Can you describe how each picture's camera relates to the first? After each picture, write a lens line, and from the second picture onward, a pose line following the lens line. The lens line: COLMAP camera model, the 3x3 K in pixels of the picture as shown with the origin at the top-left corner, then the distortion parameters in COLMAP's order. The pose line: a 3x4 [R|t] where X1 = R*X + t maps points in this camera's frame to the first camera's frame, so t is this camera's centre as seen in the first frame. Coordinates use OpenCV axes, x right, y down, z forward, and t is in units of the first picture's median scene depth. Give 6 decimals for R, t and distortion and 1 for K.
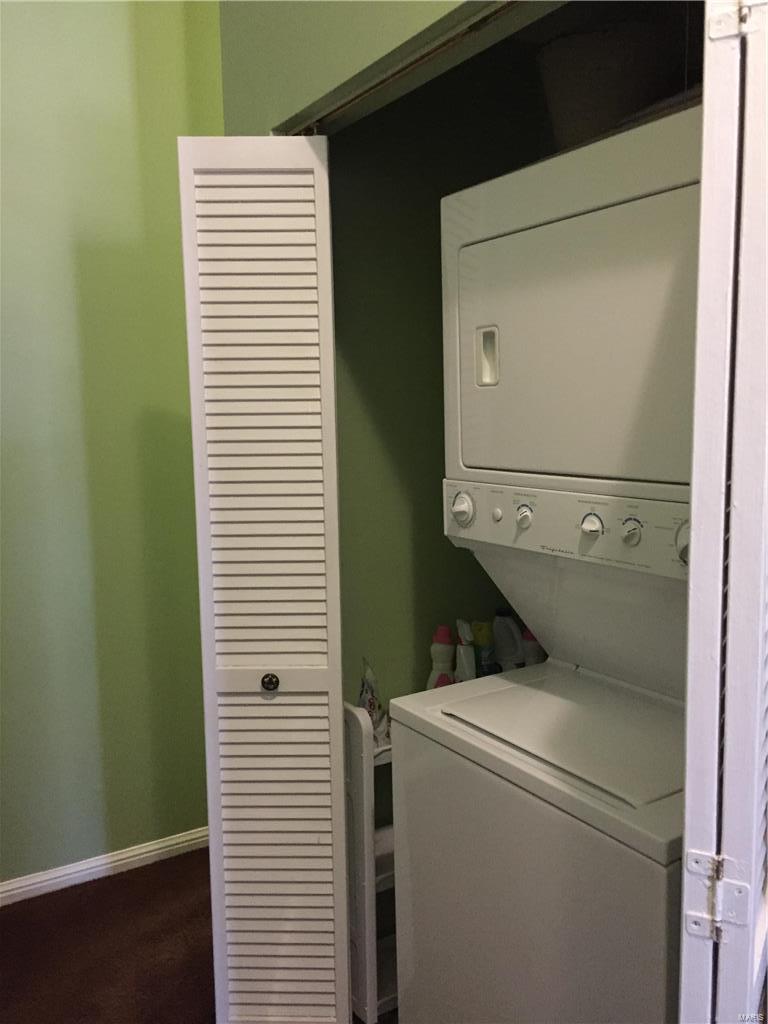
lens RADIAL K [[875.7, 0, 384.0], [0, 875.7, 512.0], [0, 0, 1]] dist [0.055813, -0.001498]
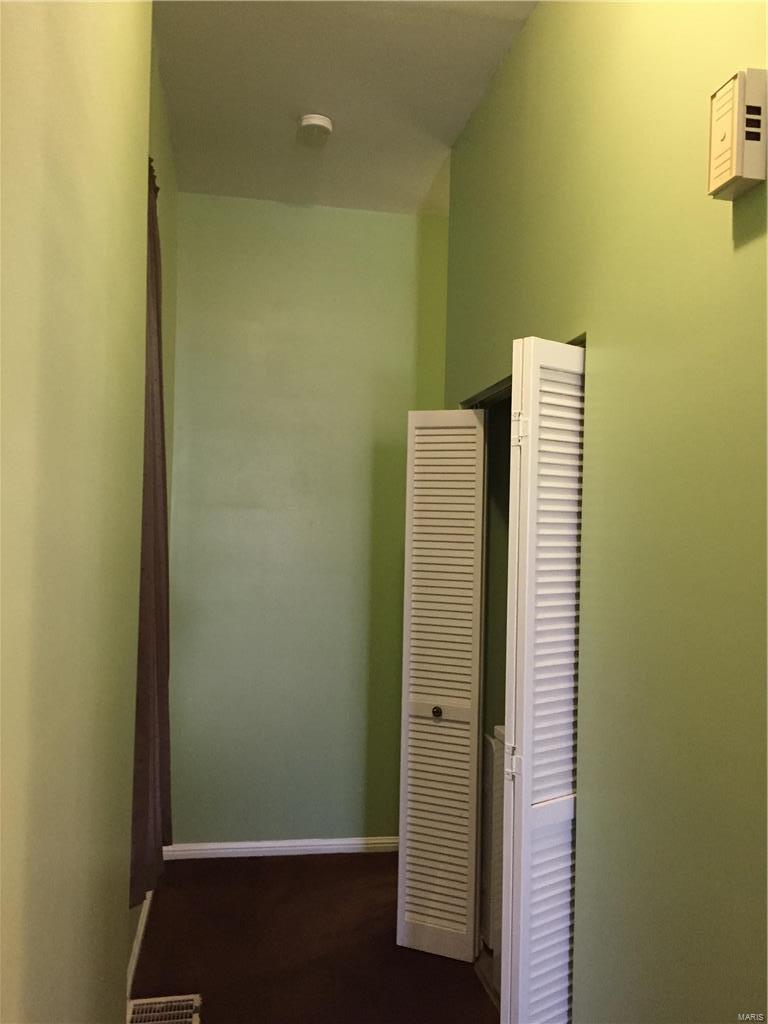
lens RADIAL K [[875.7, 0, 384.0], [0, 875.7, 512.0], [0, 0, 1]] dist [0.055813, -0.001498]
pose [[0.923562, 0.032592, -0.382060, 0.435072], [-0.086030, 0.988592, -0.123631, 0.029406], [0.373673, 0.147049, 0.915830, -0.698030]]
